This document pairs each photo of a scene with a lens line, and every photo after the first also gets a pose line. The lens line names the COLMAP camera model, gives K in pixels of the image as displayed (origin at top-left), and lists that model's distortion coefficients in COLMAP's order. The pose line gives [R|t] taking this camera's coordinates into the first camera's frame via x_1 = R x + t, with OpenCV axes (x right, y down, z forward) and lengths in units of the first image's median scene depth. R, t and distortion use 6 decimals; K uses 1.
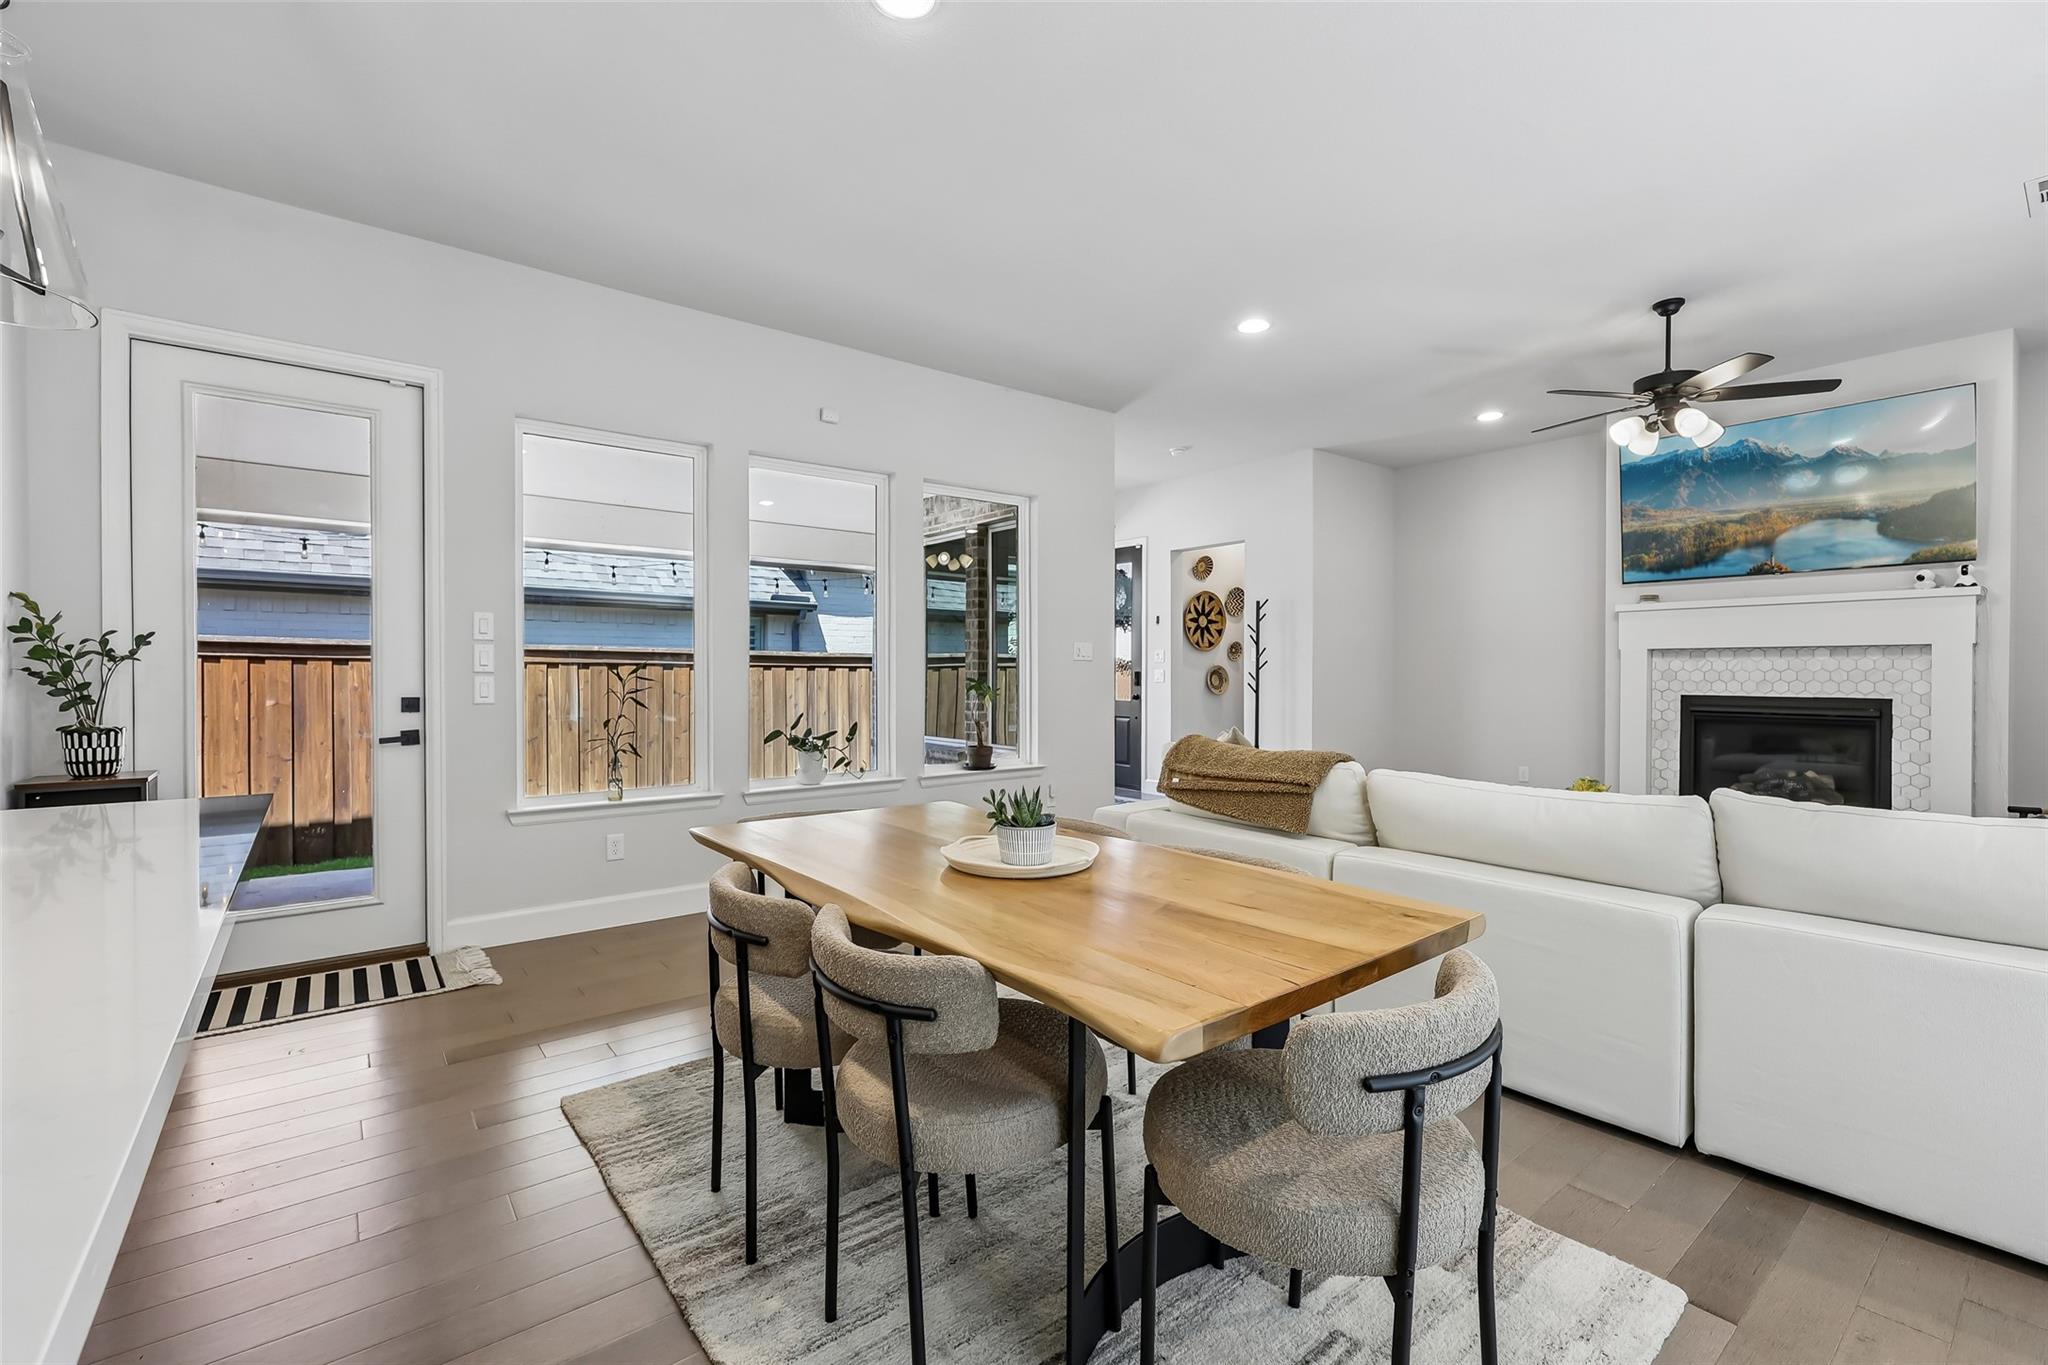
lens RADIAL K [[889.8, 0, 1014.5], [0, 889.8, 681.0], [0, 0, 1]] dist [0.003054, 0.000446]
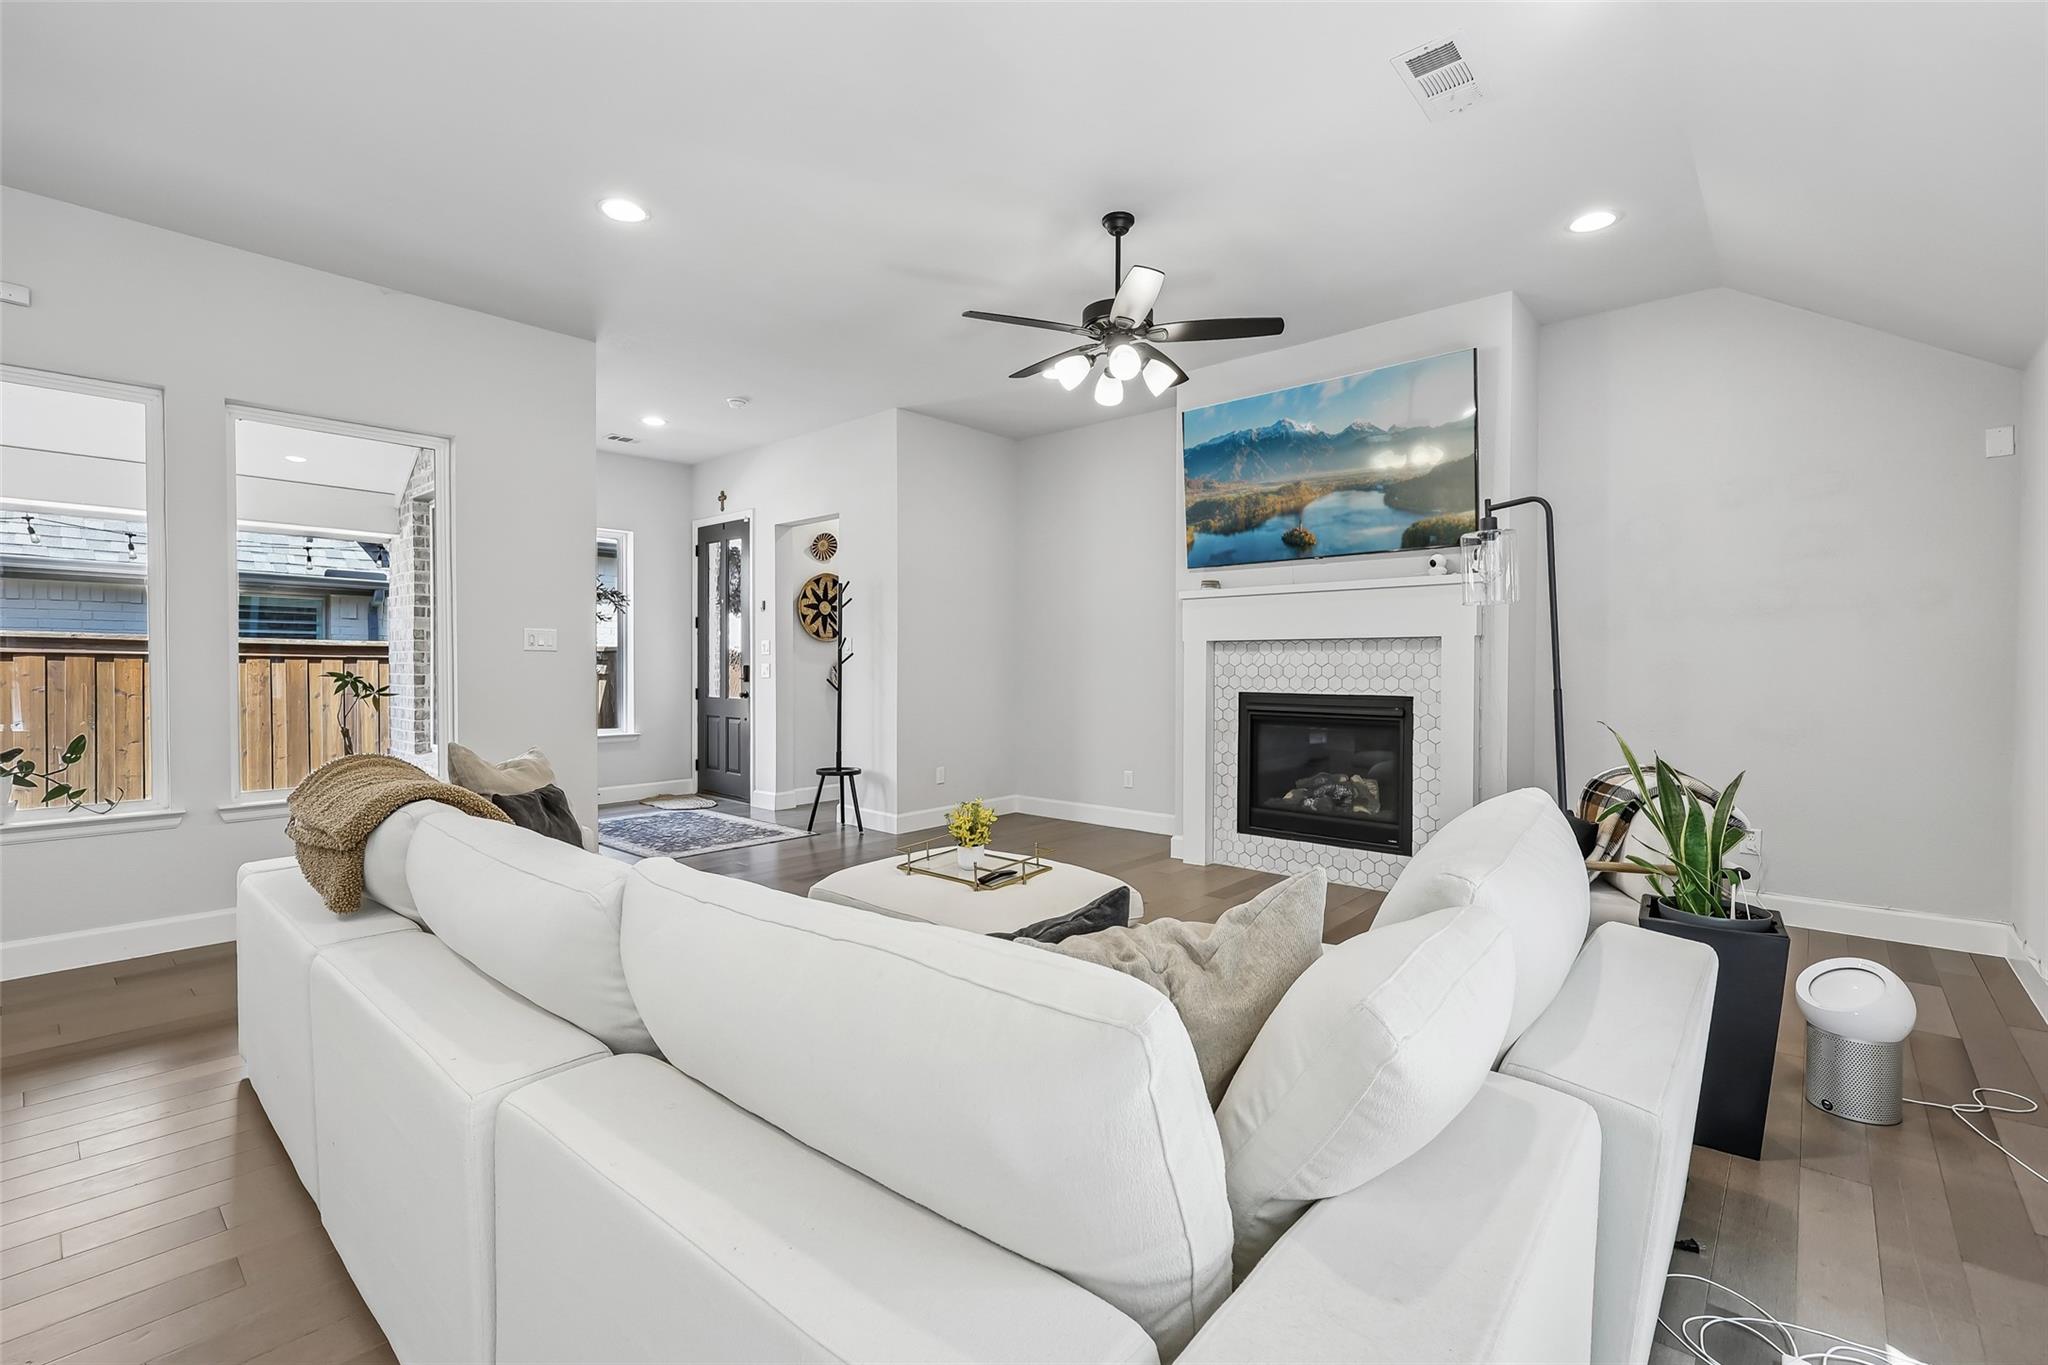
lens RADIAL K [[902.6, 0, 1018.6], [0, 902.6, 680.6], [0, 0, 1]] dist [-0.001165, -0.000120]
pose [[0.984760, -0.000595, 0.173915, 0.291649], [-0.000280, 0.999987, 0.005008, -0.000353], [-0.173916, -0.004981, 0.984748, 0.112555]]
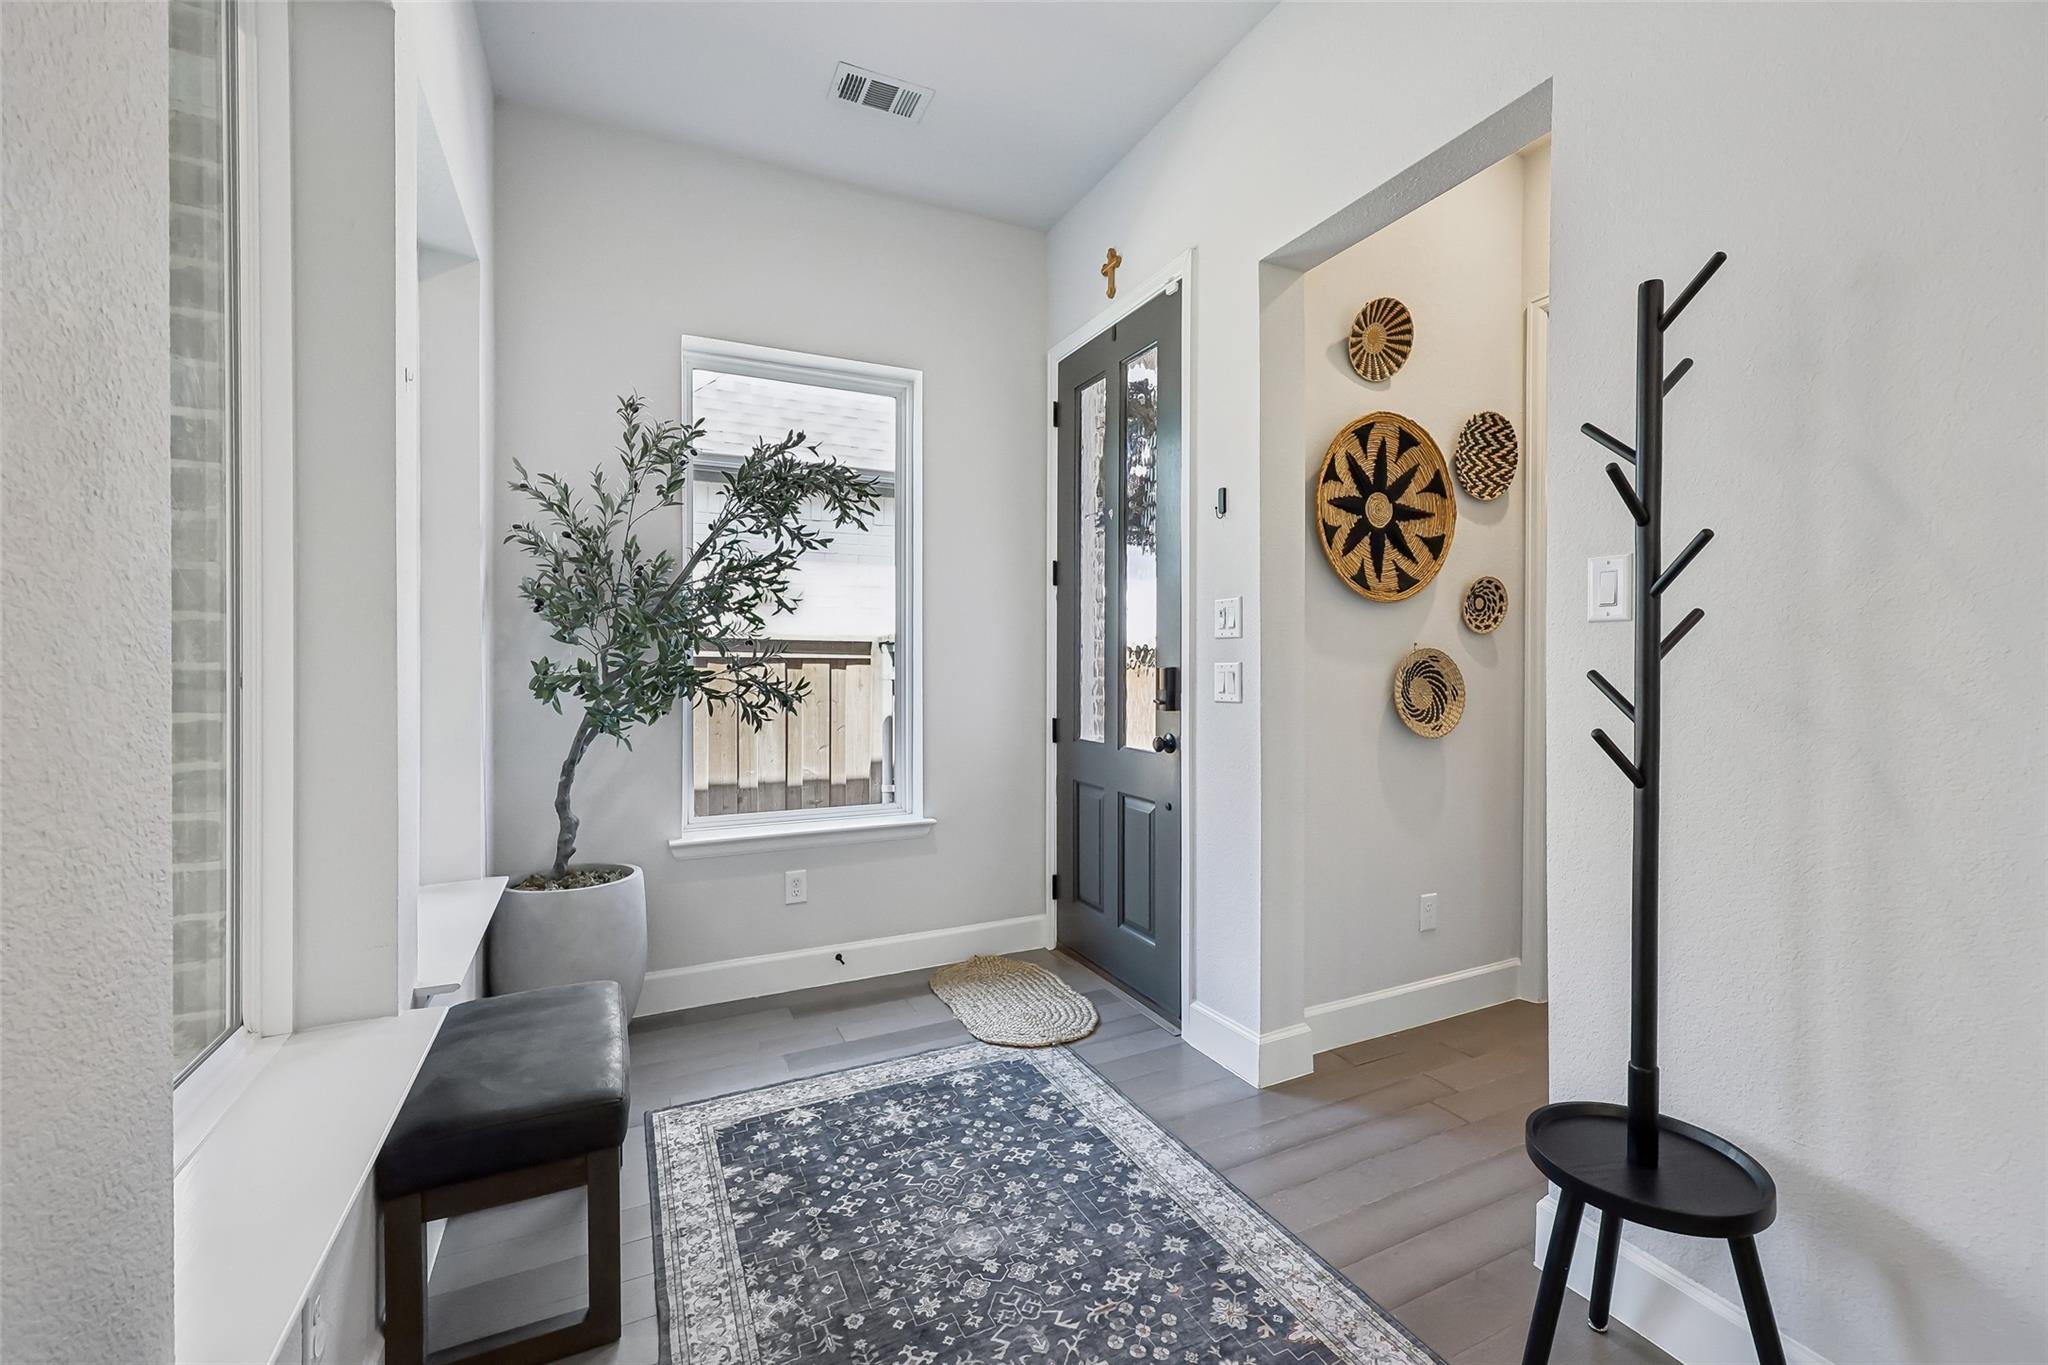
lens RADIAL K [[867.6, 0, 1049.7], [0, 867.6, 675.1], [0, 0, 1]] dist [0.000272, -0.000056]
pose [[0.980586, 0.000068, -0.196088, 0.186648], [-0.000372, 0.999999, -0.001514, -0.008511], [0.196088, 0.001558, 0.980585, 0.798752]]
